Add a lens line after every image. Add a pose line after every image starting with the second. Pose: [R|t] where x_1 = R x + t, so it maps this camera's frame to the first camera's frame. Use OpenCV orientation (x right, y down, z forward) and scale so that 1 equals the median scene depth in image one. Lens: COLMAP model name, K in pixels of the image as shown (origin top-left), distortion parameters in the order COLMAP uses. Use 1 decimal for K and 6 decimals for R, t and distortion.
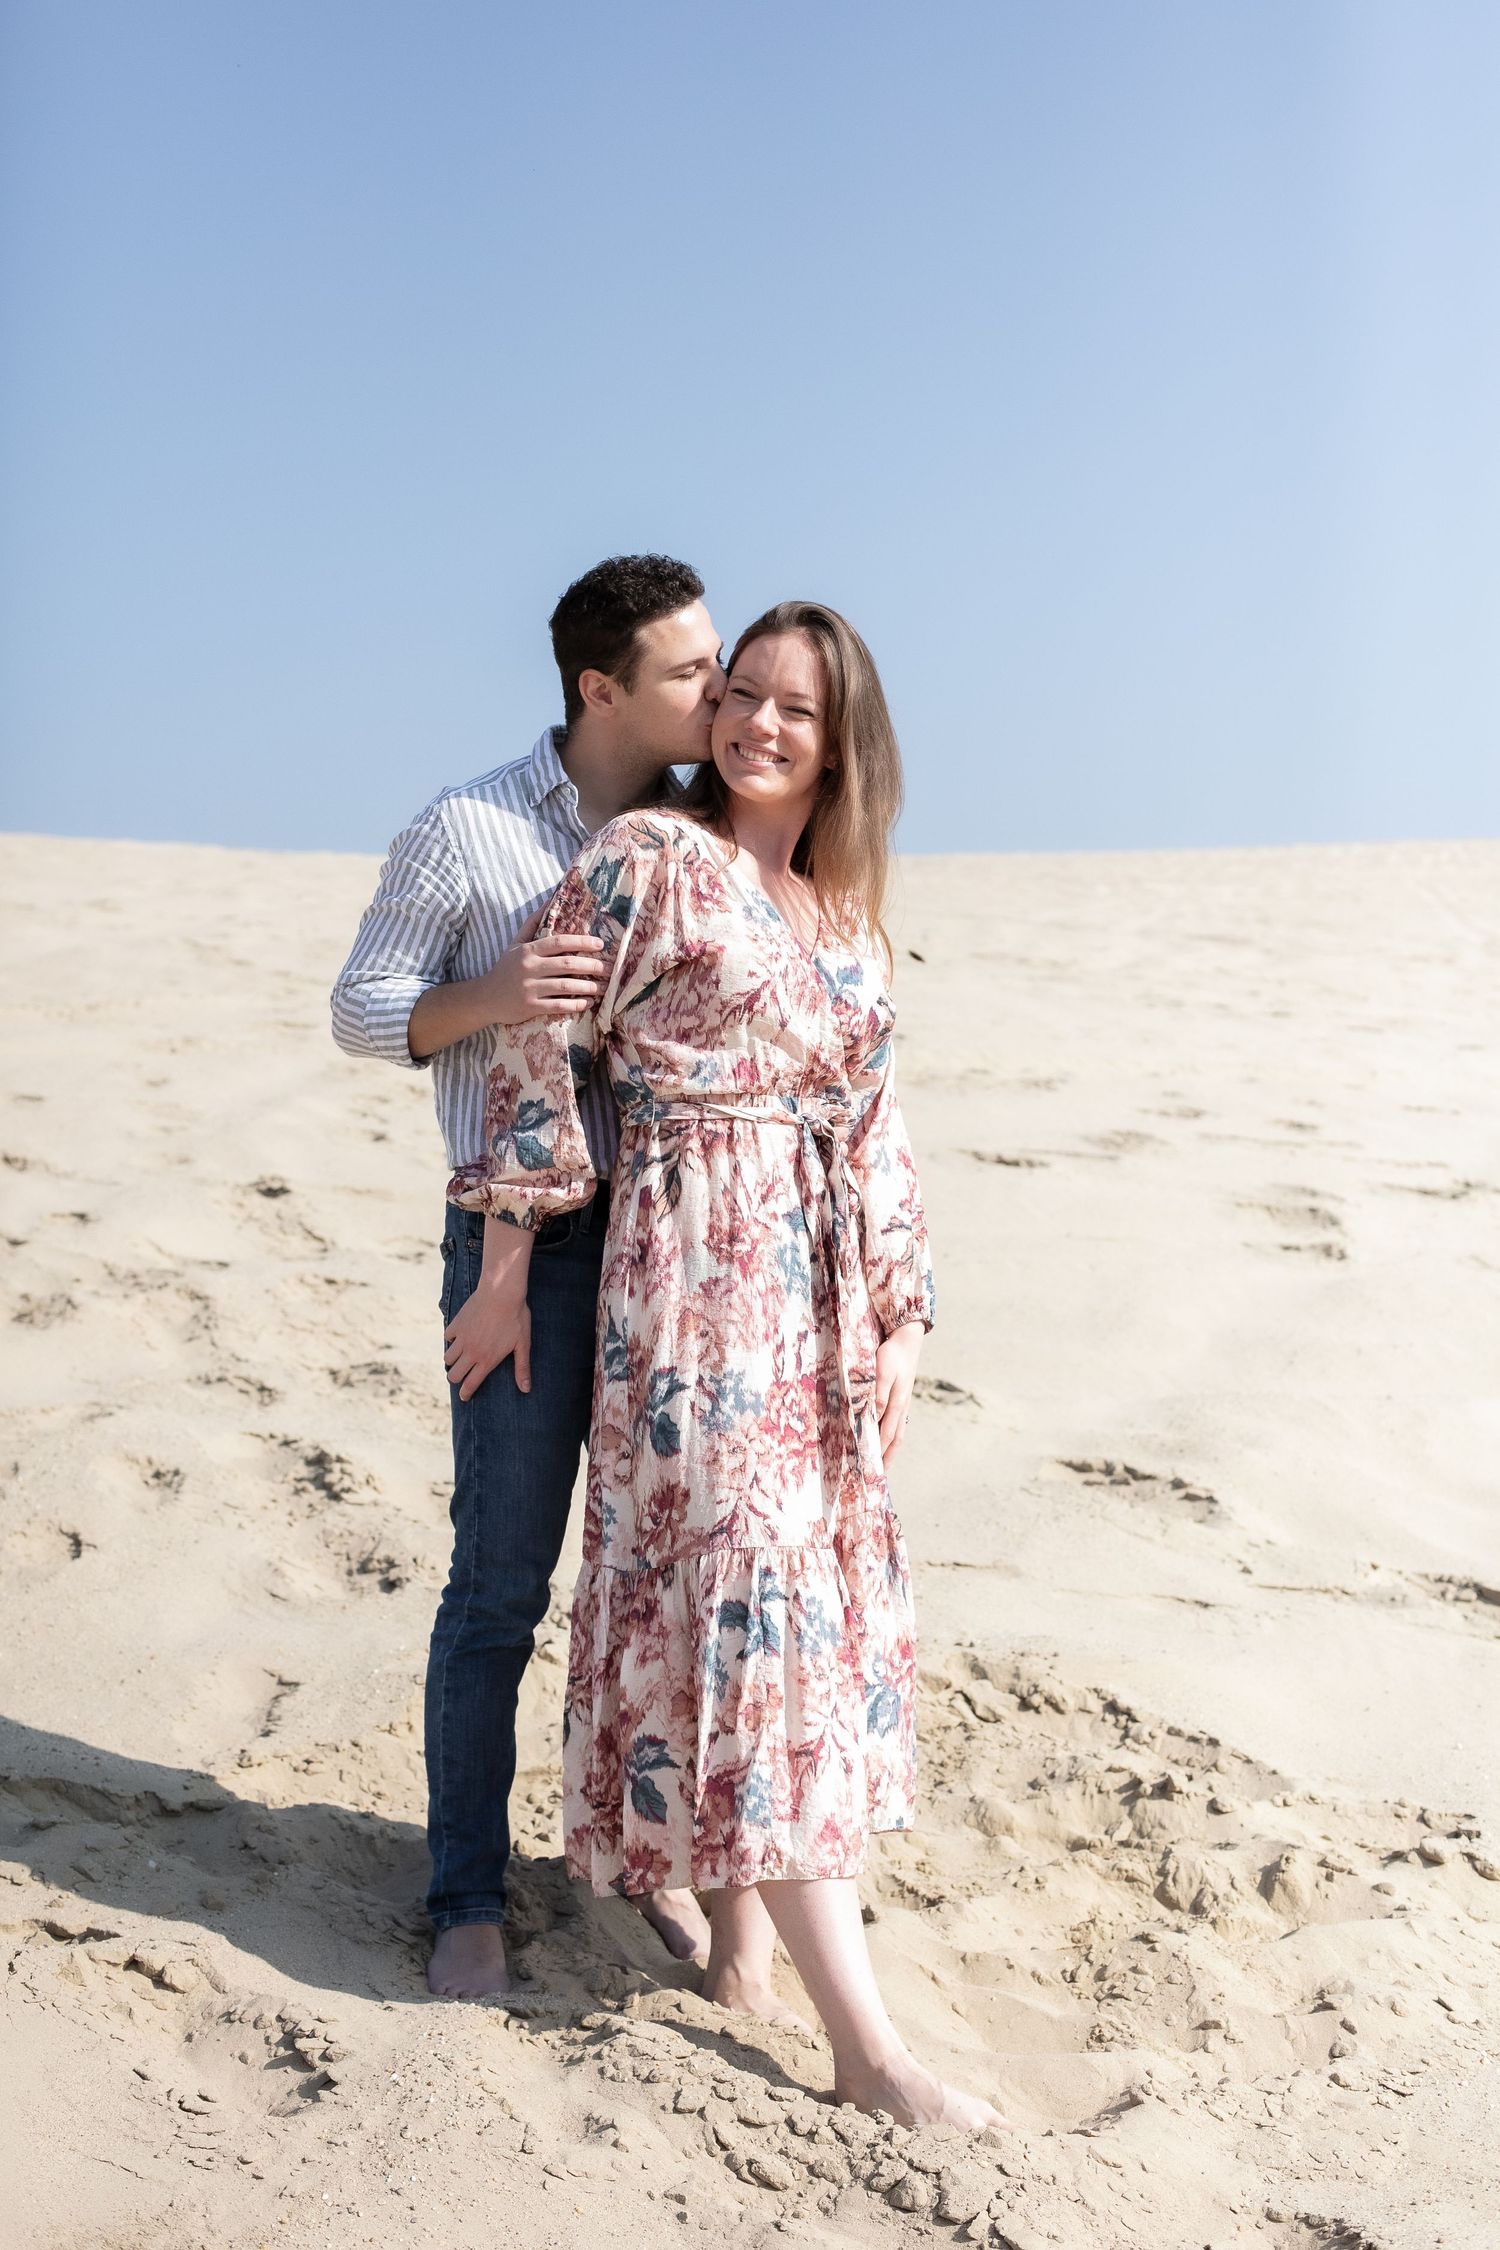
lens RADIAL K [[3196.2, 0, 750.0], [0, 3196.2, 1125.0], [0, 0, 1]] dist [-0.118957, 0.052986]
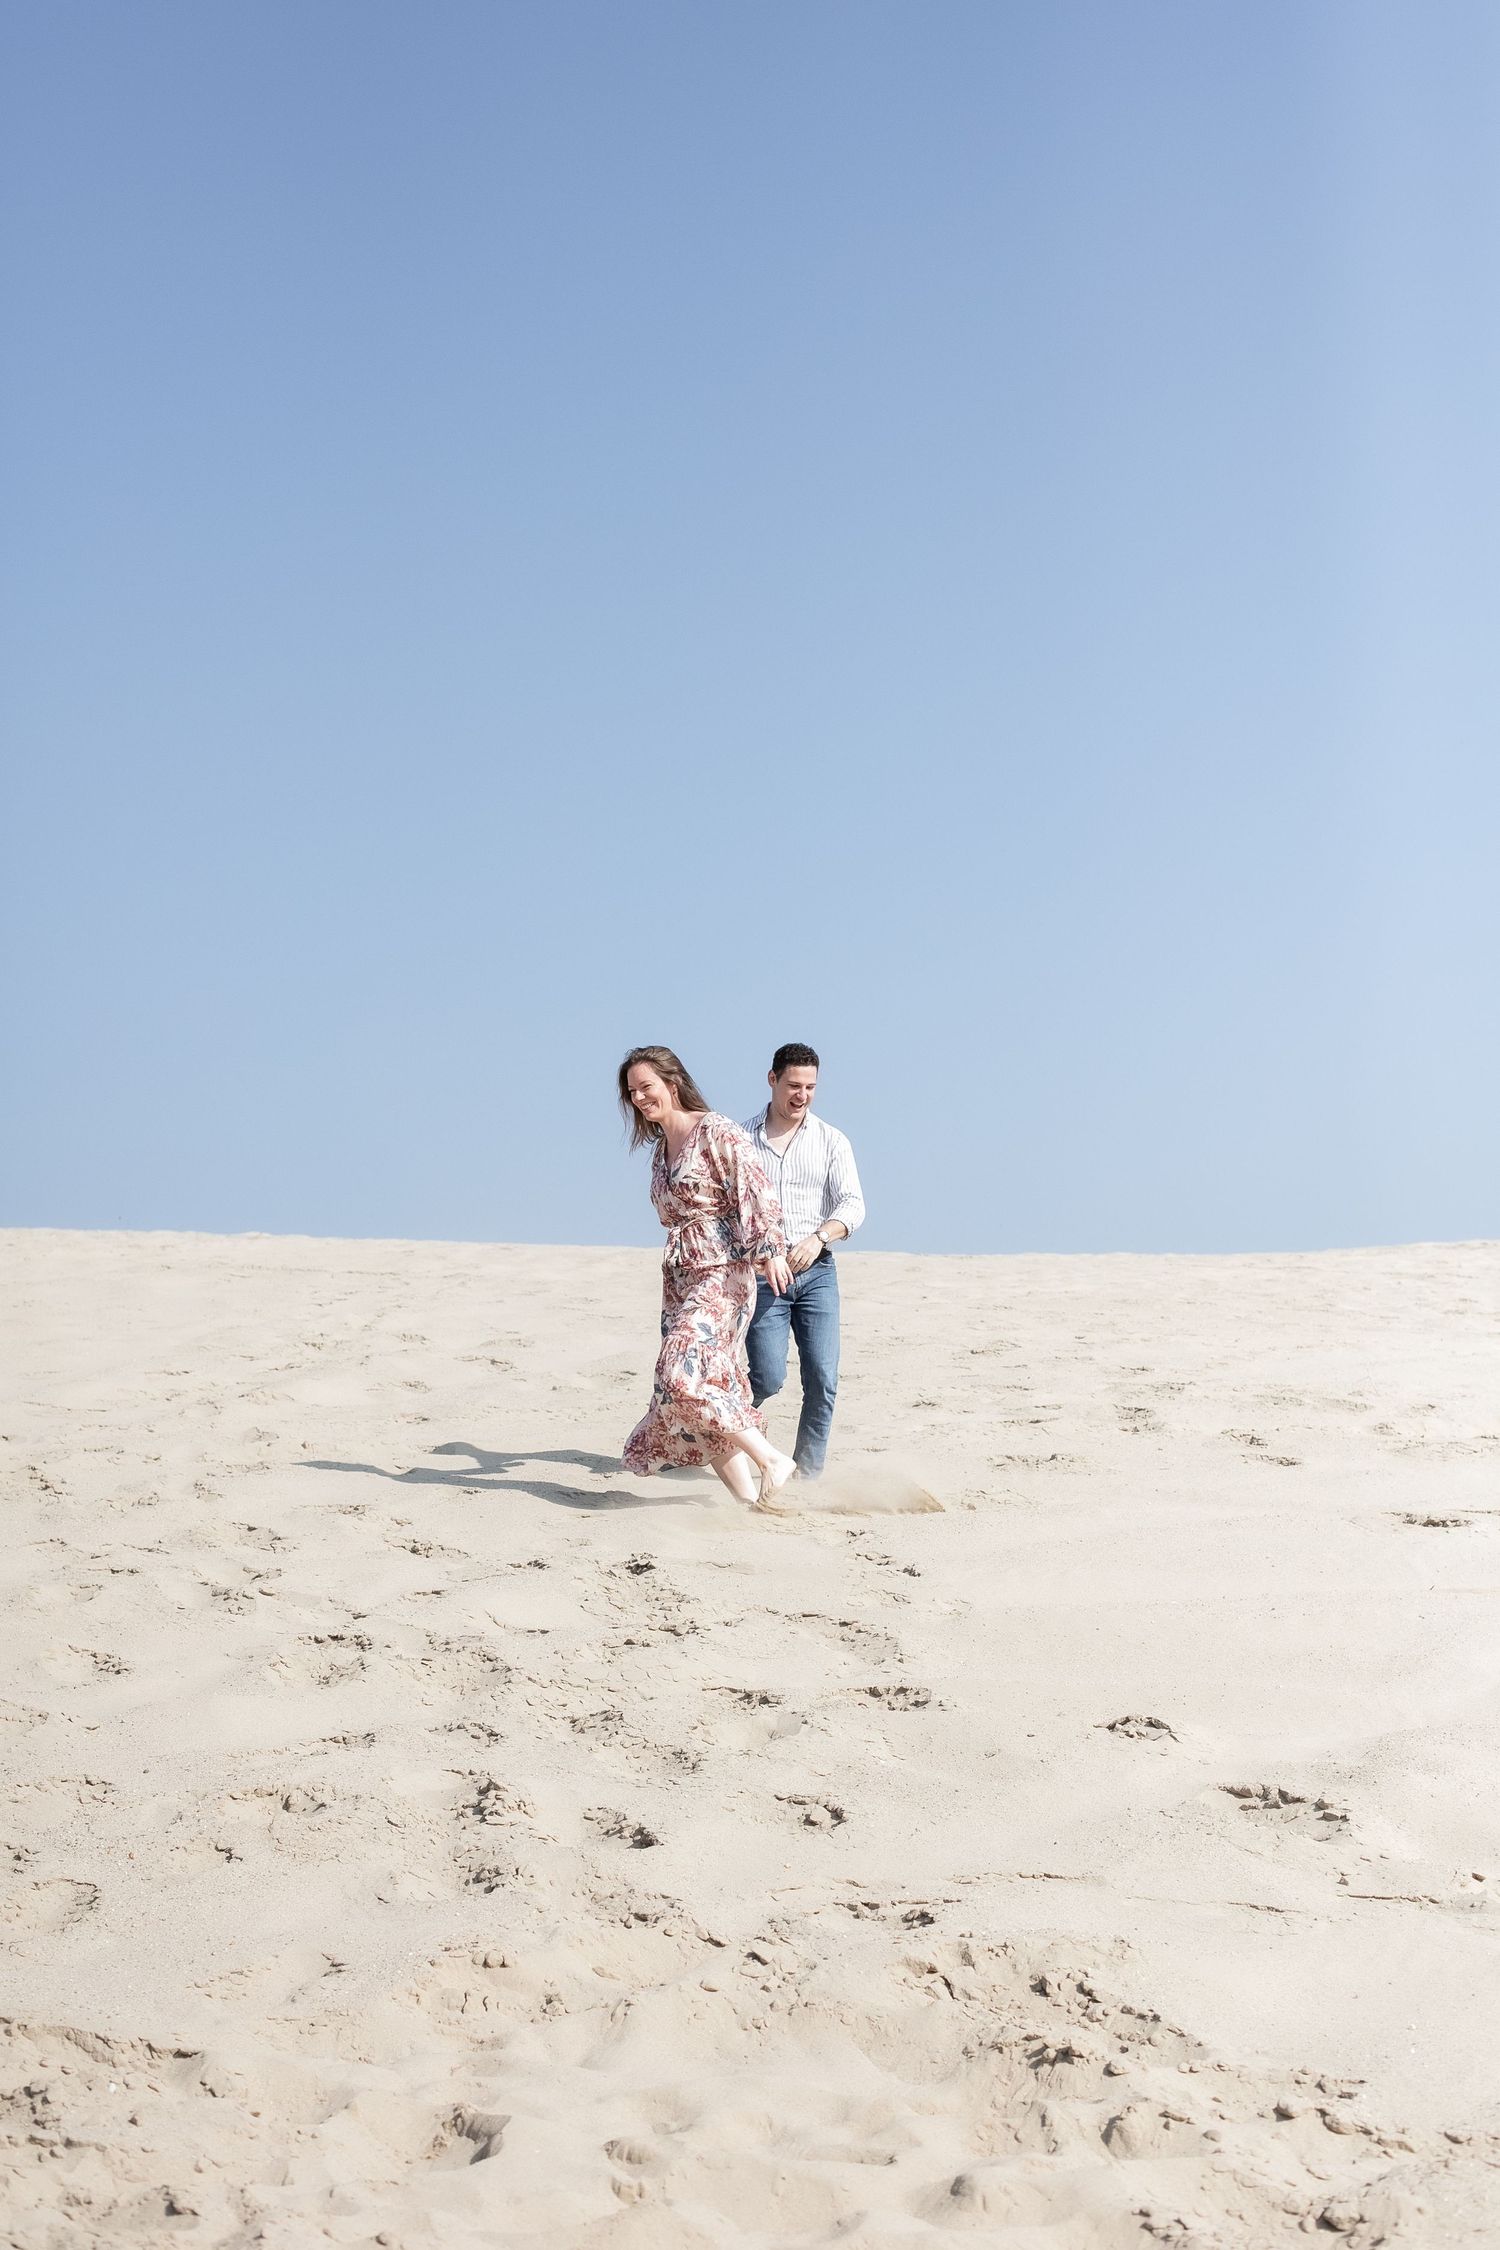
lens RADIAL K [[3338.5, 0, 750.0], [0, 3338.5, 1125.0], [0, 0, 1]] dist [-0.131085, 0.135088]
pose [[0.973041, -0.059531, -0.222817, 0.202612], [0.031720, 0.991475, -0.126377, 0.023120], [0.228440, 0.115902, 0.966634, -0.105147]]
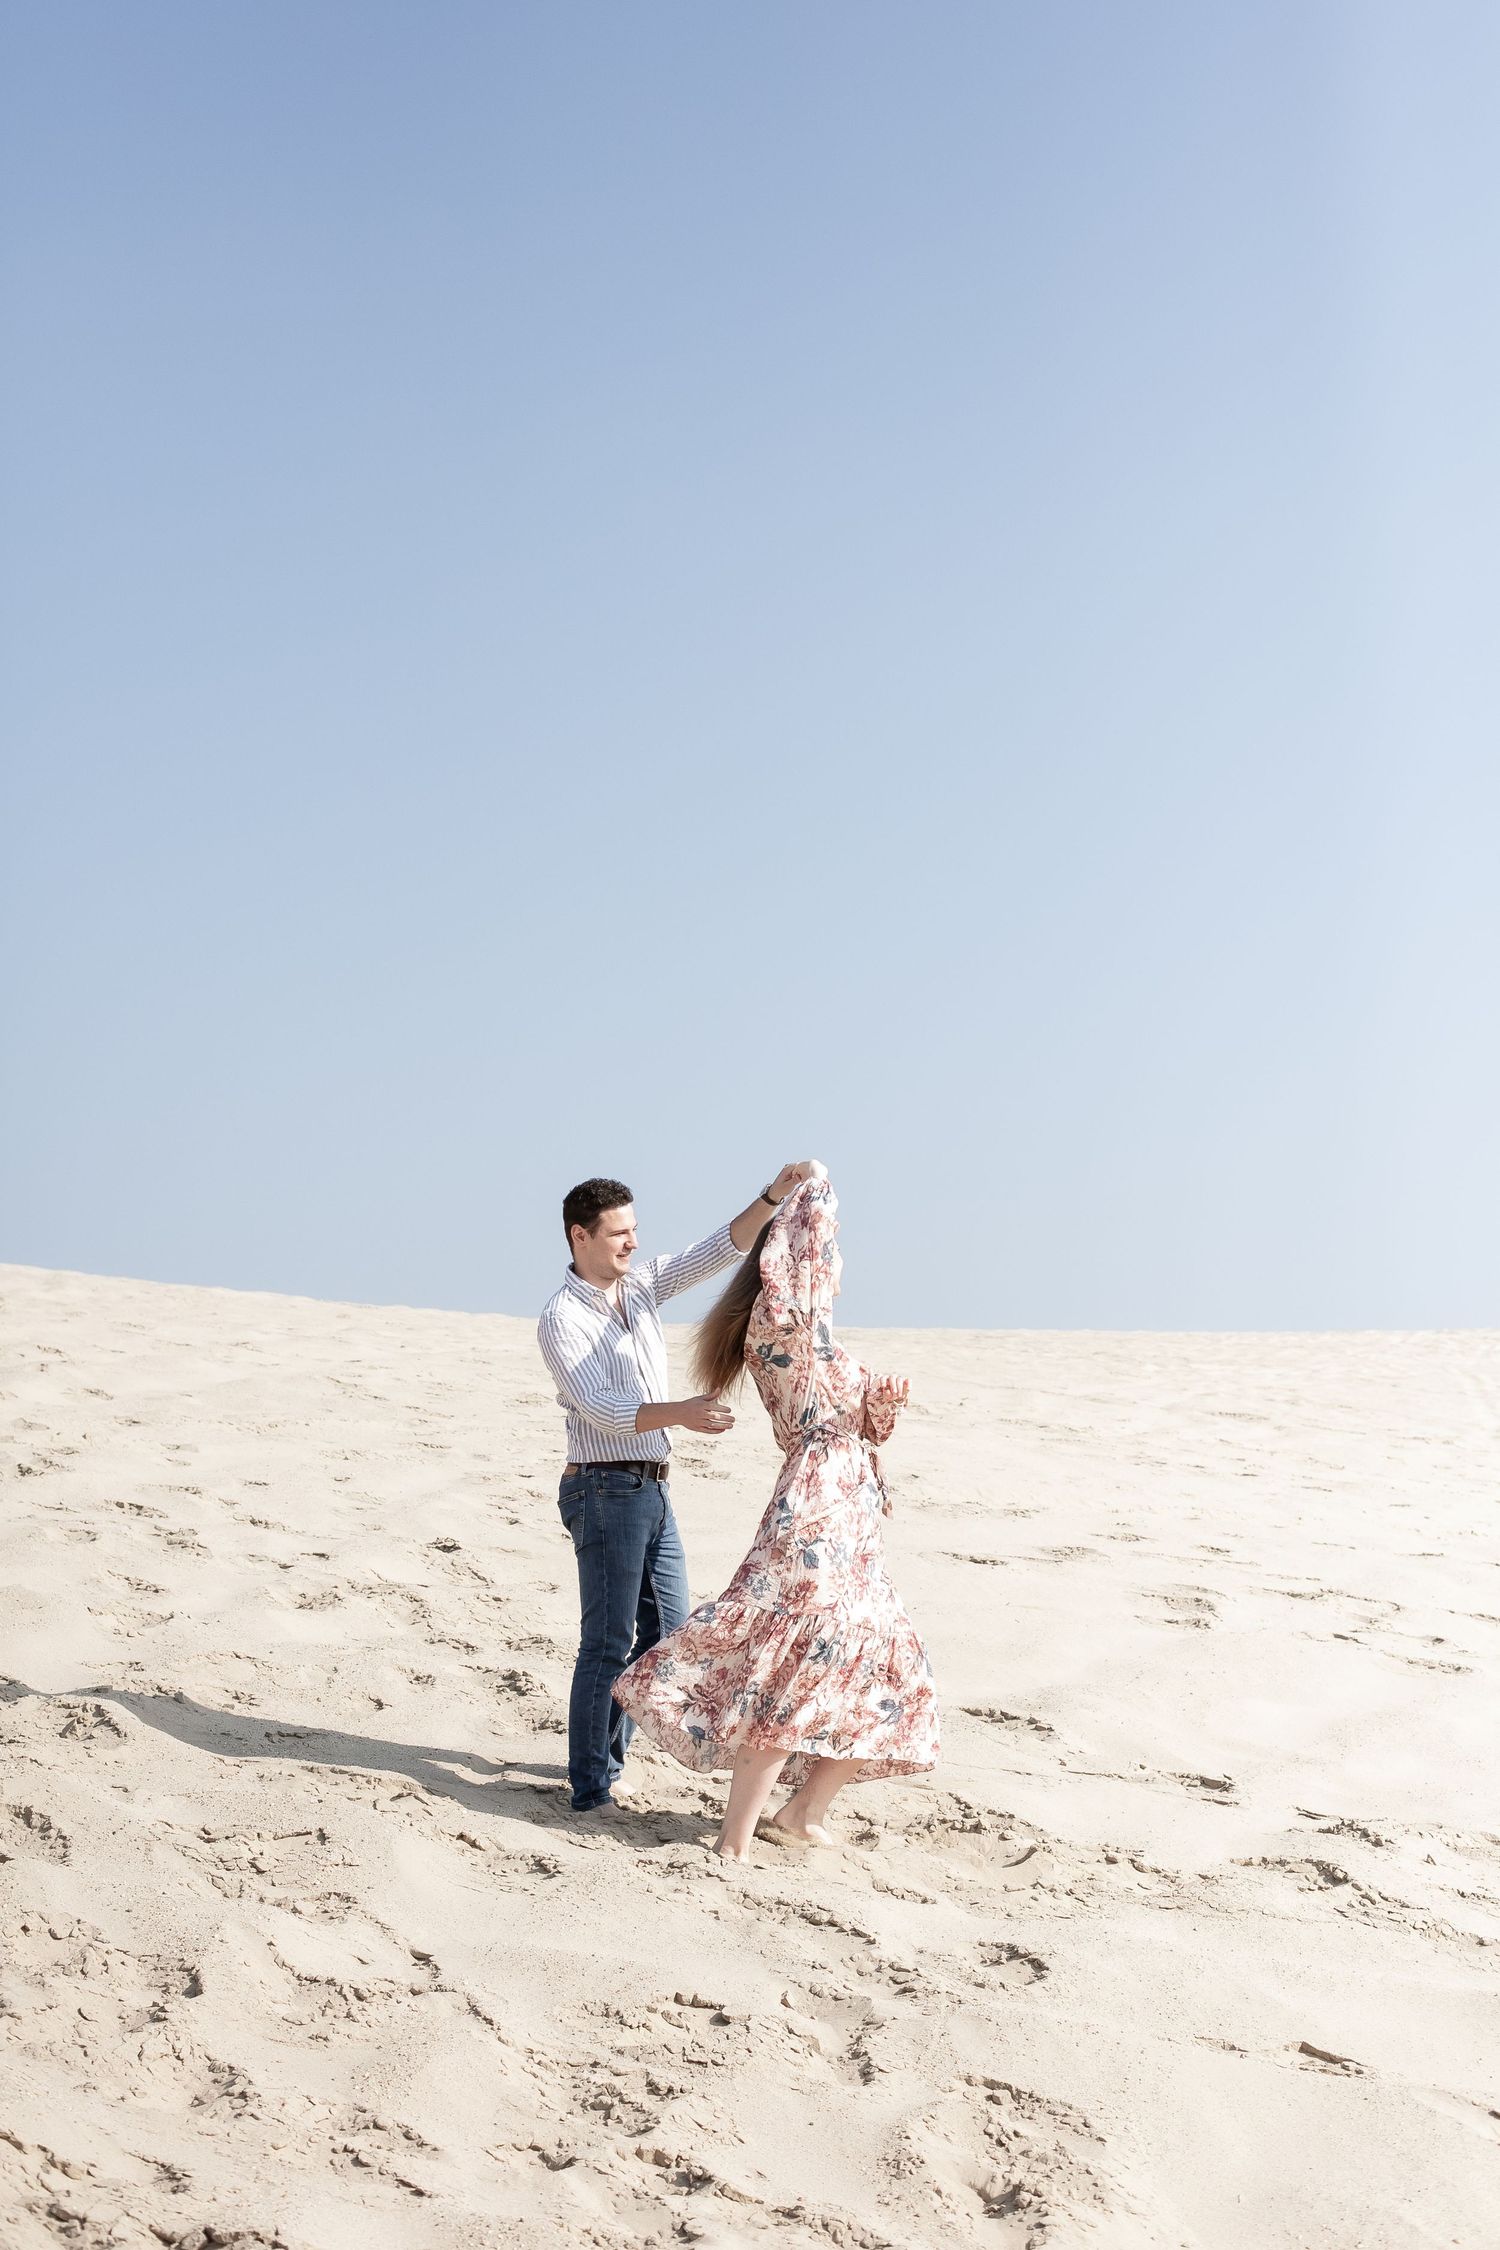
lens RADIAL K [[3196.2, 0, 750.0], [0, 3196.2, 1125.0], [0, 0, 1]] dist [-0.118957, 0.052986]
pose [[0.999197, 0.033571, -0.021861, 0.015763], [-0.036394, 0.988752, -0.145067, 0.051575], [0.016745, 0.145746, 0.989180, -0.636633]]
